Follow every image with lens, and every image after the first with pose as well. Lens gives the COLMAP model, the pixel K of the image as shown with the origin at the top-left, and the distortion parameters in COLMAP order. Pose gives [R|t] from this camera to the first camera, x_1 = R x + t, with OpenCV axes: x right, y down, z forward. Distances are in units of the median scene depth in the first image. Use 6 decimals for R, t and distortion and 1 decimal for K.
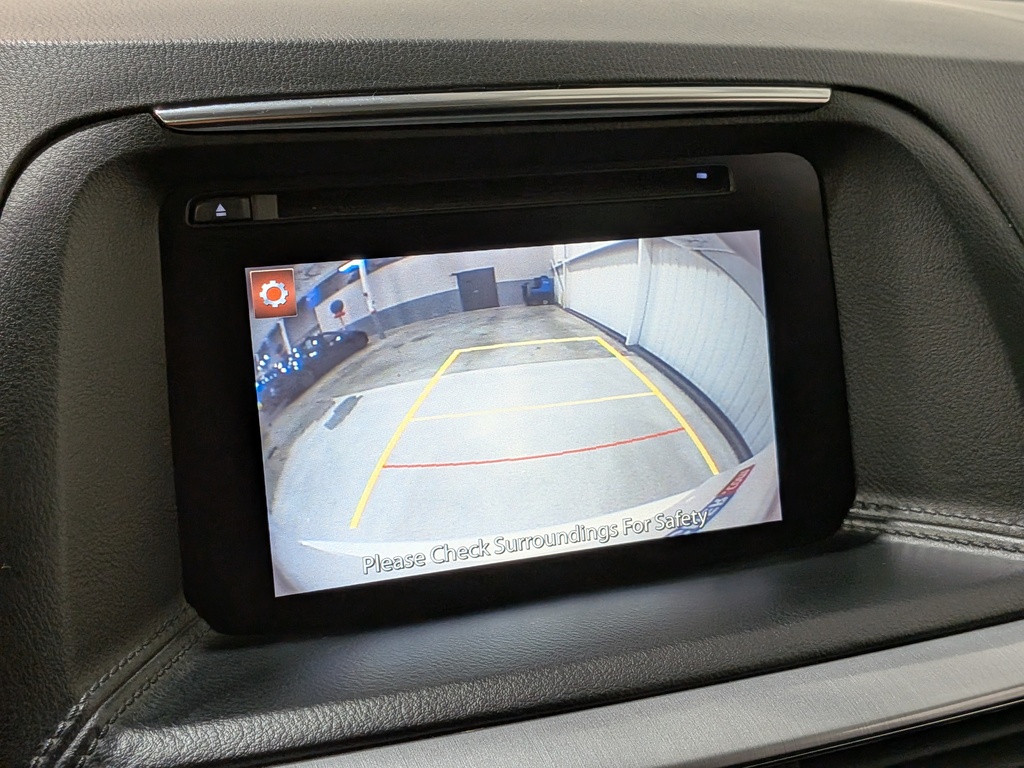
lens RADIAL K [[1485.6, 0, 495.7], [0, 1485.6, 354.4], [0, 0, 1]] dist [0.021826, 0.000000]
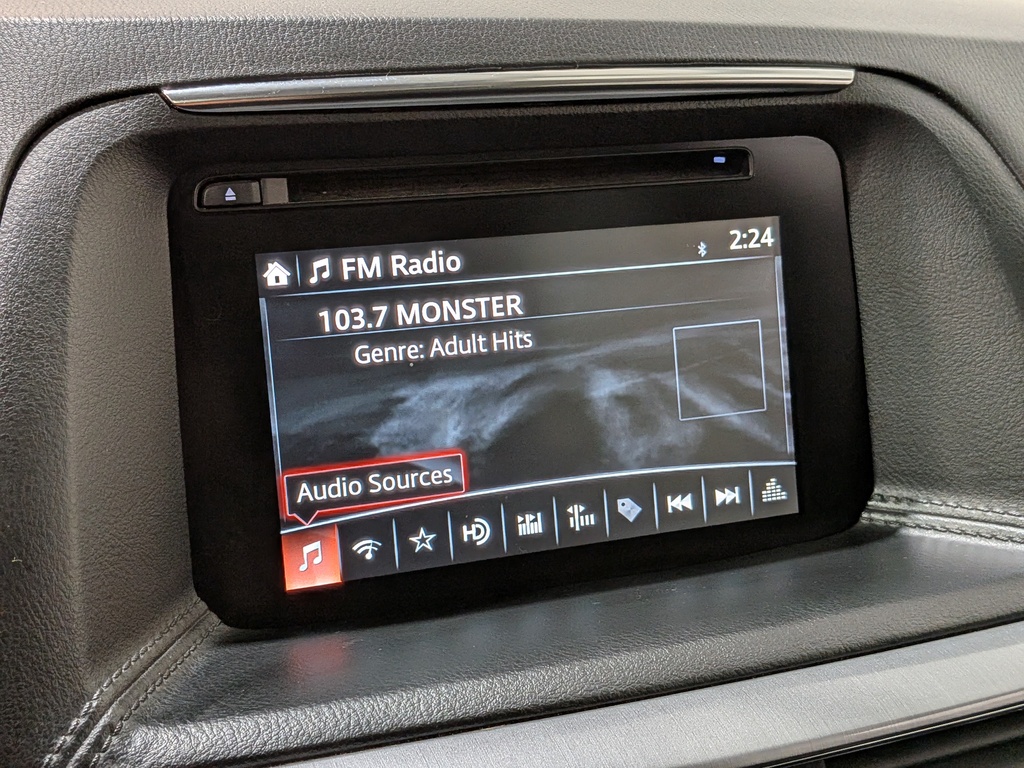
lens RADIAL K [[1485.6, 0, 469.8], [0, 1485.6, 383.2], [0, 0, 1]] dist [0.021826, 0.000000]
pose [[0.999991, 0.002217, -0.003736, -0.024377], [-0.002113, 0.999619, 0.027530, -0.000531], [0.003796, -0.027522, 0.999614, 0.025801]]
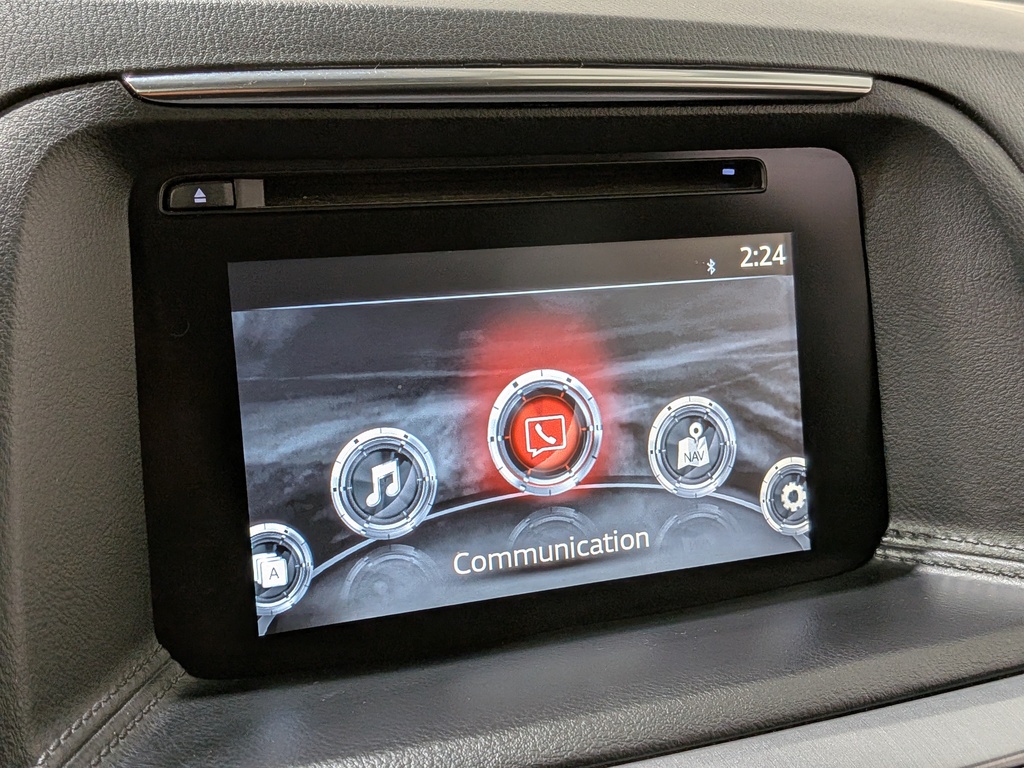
lens RADIAL K [[1485.6, 0, 526.9], [0, 1485.6, 399.3], [0, 0, 1]] dist [0.021826, 0.000000]
pose [[0.998227, 0.009491, 0.058753, -0.042968], [-0.010529, 0.999793, 0.017387, 0.005514], [-0.058576, -0.017975, 0.998121, 0.112517]]
